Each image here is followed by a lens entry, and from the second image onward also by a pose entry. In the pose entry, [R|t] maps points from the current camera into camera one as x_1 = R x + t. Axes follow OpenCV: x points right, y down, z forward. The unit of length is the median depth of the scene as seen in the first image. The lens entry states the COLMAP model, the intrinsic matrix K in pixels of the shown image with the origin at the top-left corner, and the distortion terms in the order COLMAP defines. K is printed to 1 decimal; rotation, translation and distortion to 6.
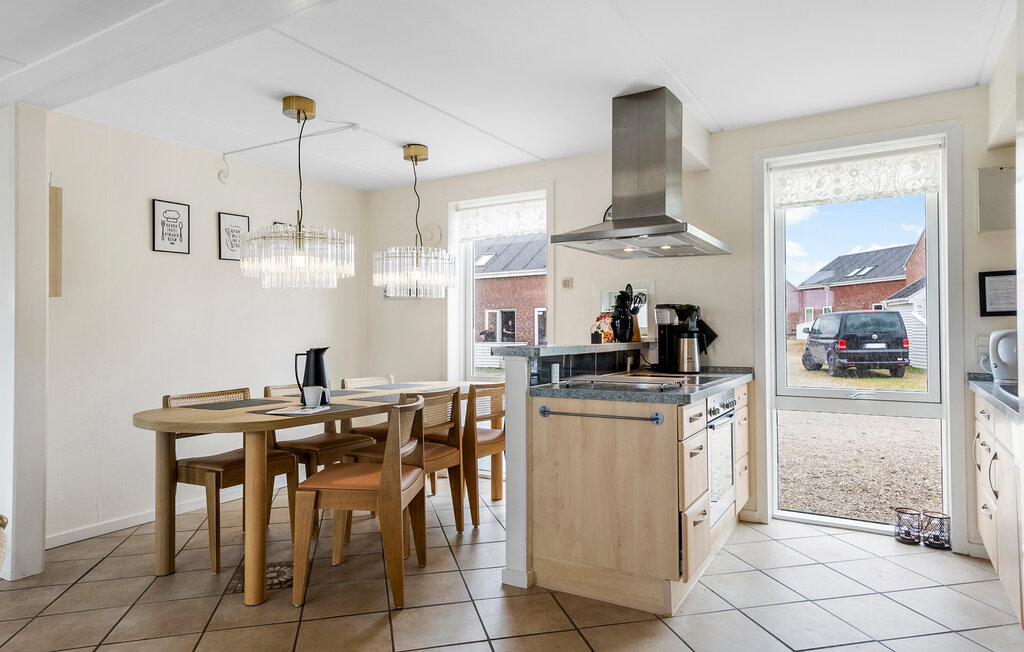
lens RADIAL K [[617.4, 0, 512.0], [0, 617.4, 326.0], [0, 0, 1]] dist [0.007387, 0.002857]
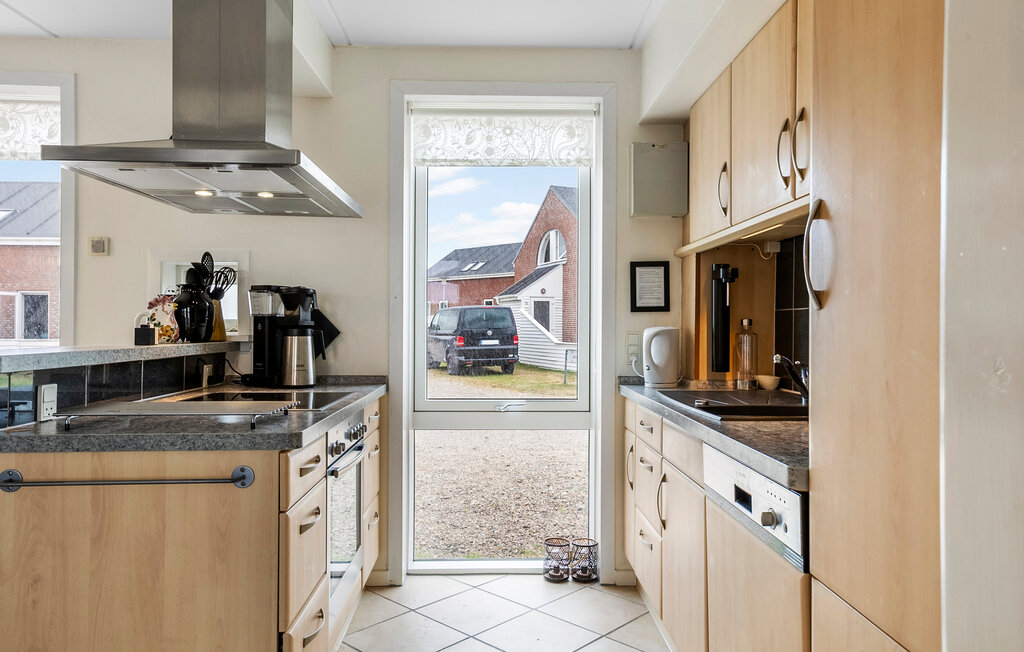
lens RADIAL K [[721.3, 0, 512.0], [0, 721.3, 326.0], [0, 0, 1]] dist [0.041803, 0.001718]
pose [[0.844114, 0.009107, 0.536087, 0.054162], [-0.013921, 0.999891, 0.004932, 0.001394], [-0.535983, -0.011626, 0.844148, 0.195152]]
